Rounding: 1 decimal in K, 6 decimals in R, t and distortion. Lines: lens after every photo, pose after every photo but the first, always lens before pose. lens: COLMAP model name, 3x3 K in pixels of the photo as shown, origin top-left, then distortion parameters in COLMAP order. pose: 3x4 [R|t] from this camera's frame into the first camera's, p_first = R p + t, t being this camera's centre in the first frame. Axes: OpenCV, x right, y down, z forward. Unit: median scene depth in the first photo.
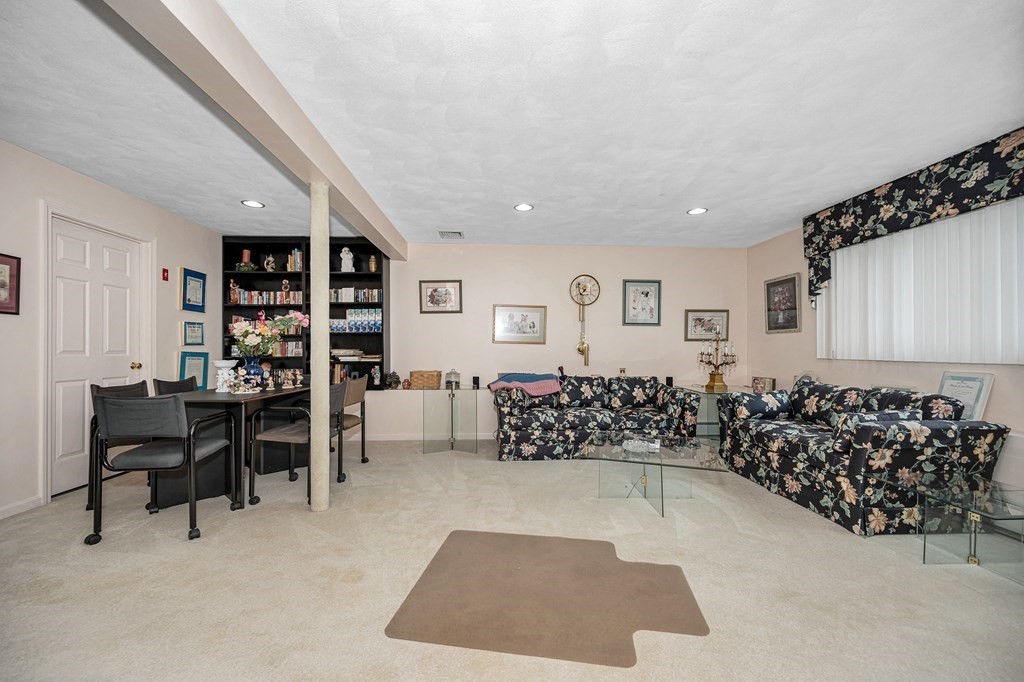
lens RADIAL K [[413.1, 0, 508.7], [0, 413.1, 344.9], [0, 0, 1]] dist [0.001590, -0.000664]
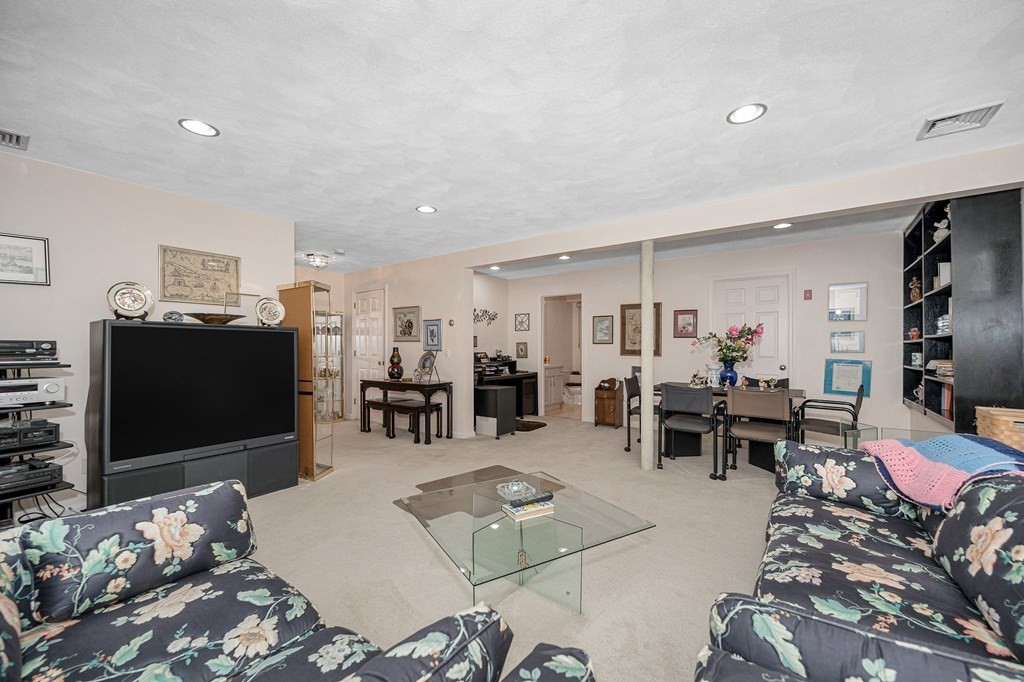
lens RADIAL K [[413.1, 0, 512.7], [0, 413.1, 346.7], [0, 0, 1]] dist [0.001590, -0.000664]
pose [[-0.641484, 0.000198, -0.767136, 0.594958], [0.007225, 0.999957, -0.005784, -0.014427], [0.767102, -0.009253, -0.641458, 0.992329]]
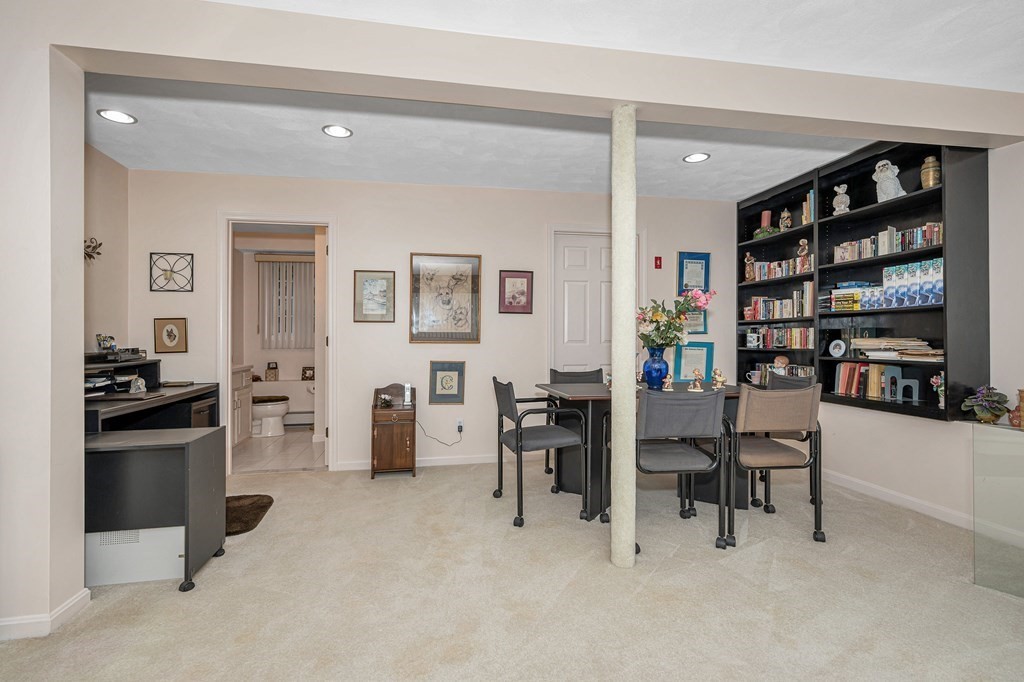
lens RADIAL K [[470.4, 0, 511.0], [0, 470.4, 340.1], [0, 0, 1]] dist [-0.004951, -0.000431]
pose [[0.132224, 0.004928, -0.991208, 0.205720], [0.014532, 0.999871, 0.006910, 0.001170], [0.991113, -0.015318, 0.132135, 0.449175]]
